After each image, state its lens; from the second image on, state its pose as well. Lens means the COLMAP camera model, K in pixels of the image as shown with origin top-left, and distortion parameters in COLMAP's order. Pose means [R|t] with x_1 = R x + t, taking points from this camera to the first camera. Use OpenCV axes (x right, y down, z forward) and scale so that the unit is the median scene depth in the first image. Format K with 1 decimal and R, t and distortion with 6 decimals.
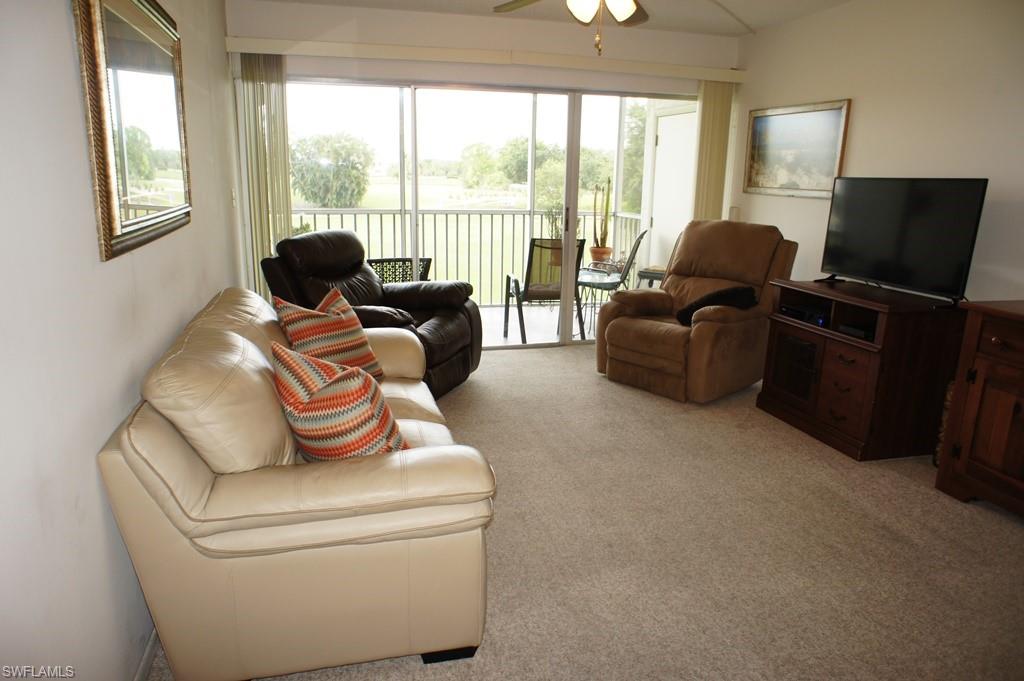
lens RADIAL K [[692.1, 0, 506.7], [0, 692.1, 343.1], [0, 0, 1]] dist [-0.062234, 0.077269]
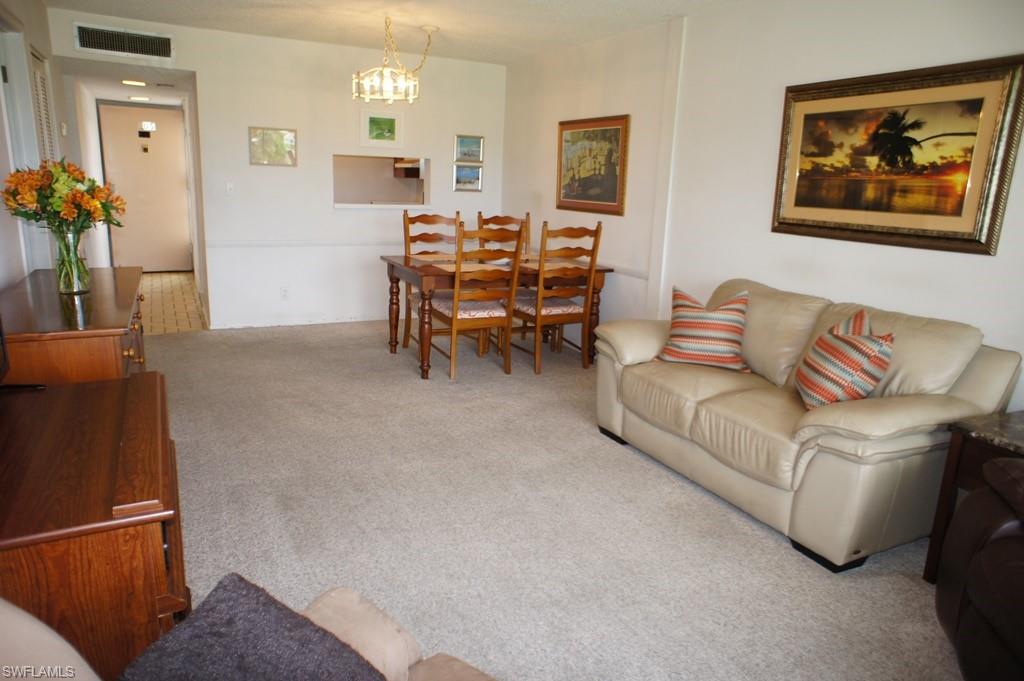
lens RADIAL K [[692.1, 0, 510.9], [0, 692.1, 336.4], [0, 0, 1]] dist [-0.062234, 0.077269]
pose [[-0.978135, -0.013864, -0.207509, 0.280730], [-0.106606, 0.890141, 0.443040, -0.284676], [0.178570, 0.455475, -0.872156, 1.169728]]
